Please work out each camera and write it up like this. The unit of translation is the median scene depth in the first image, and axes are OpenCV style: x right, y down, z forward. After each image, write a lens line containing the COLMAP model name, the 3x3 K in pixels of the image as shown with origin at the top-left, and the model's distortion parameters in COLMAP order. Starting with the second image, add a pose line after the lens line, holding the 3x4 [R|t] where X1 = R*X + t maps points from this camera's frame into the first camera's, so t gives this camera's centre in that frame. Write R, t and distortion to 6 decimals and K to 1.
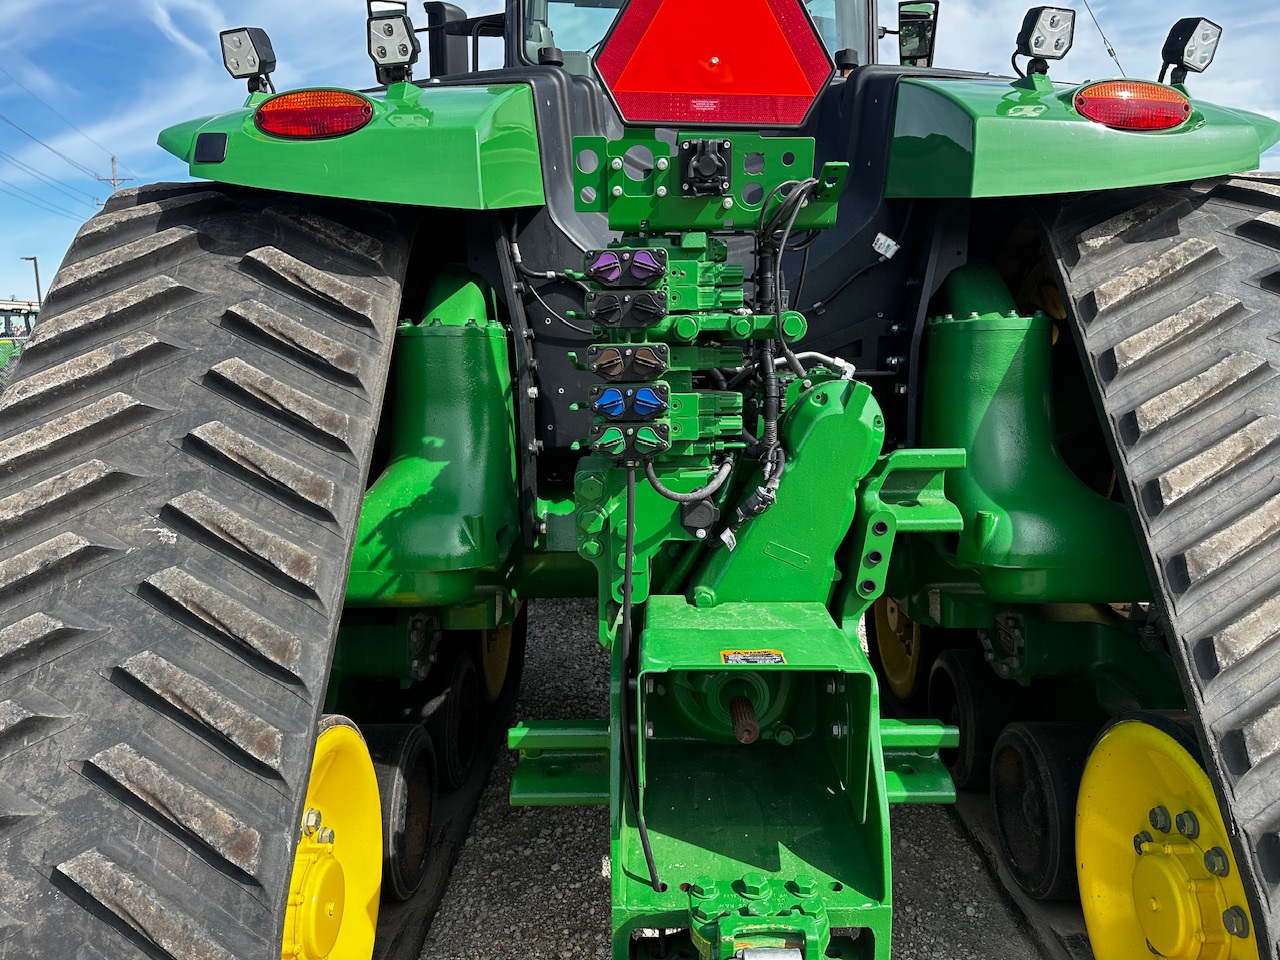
lens RADIAL K [[927.4, 0, 626.7], [0, 927.4, 481.7], [0, 0, 1]] dist [0.052314, -0.074351]
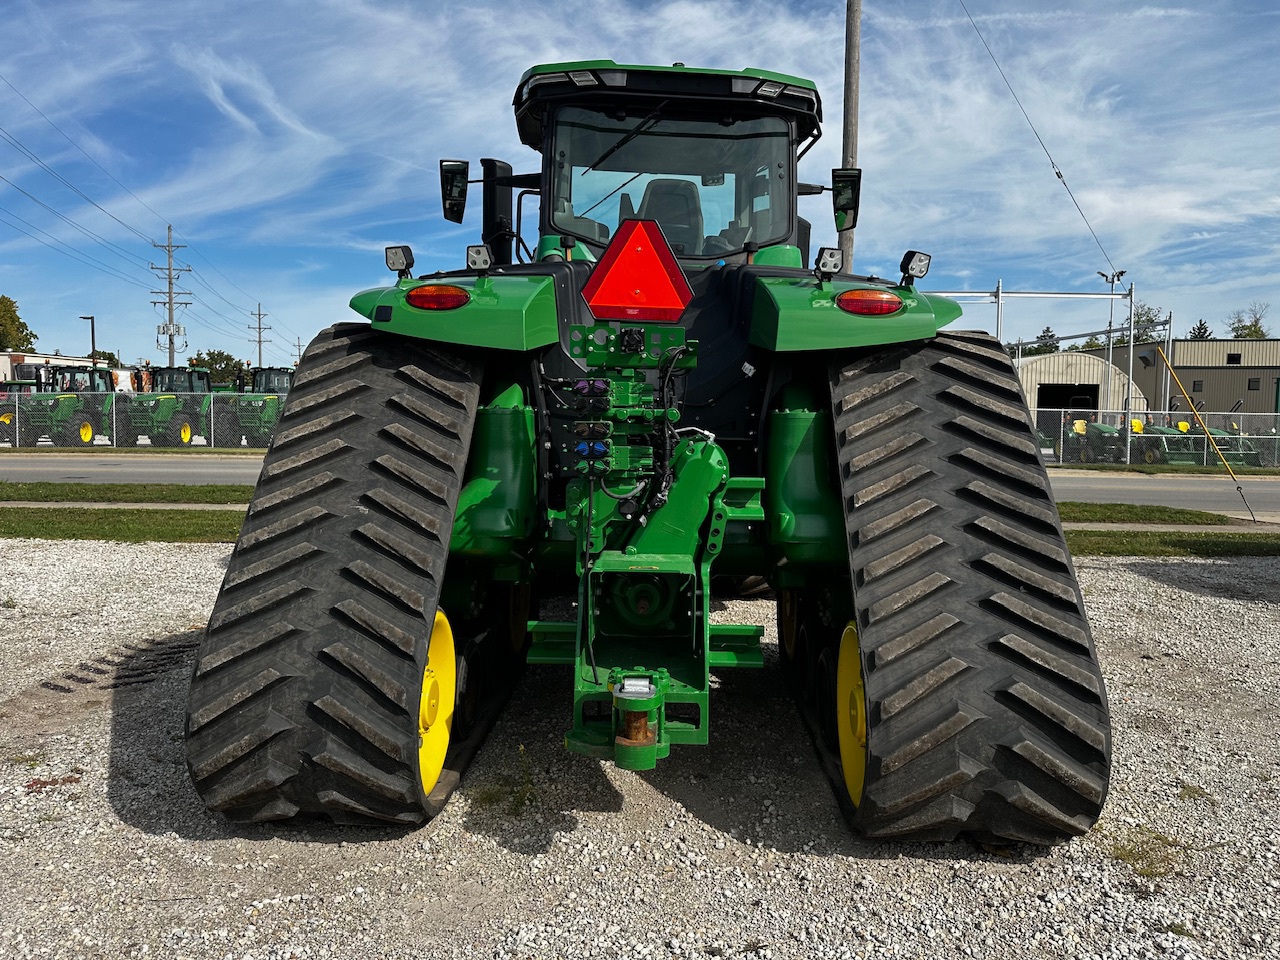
lens RADIAL K [[914.2, 0, 641.0], [0, 914.2, 445.9], [0, 0, 1]] dist [0.066885, -0.073719]
pose [[0.999648, 0.025499, -0.007288, 0.109822], [-0.026138, 0.993780, -0.108251, 0.109205], [0.004483, 0.108403, 0.994097, -0.902003]]
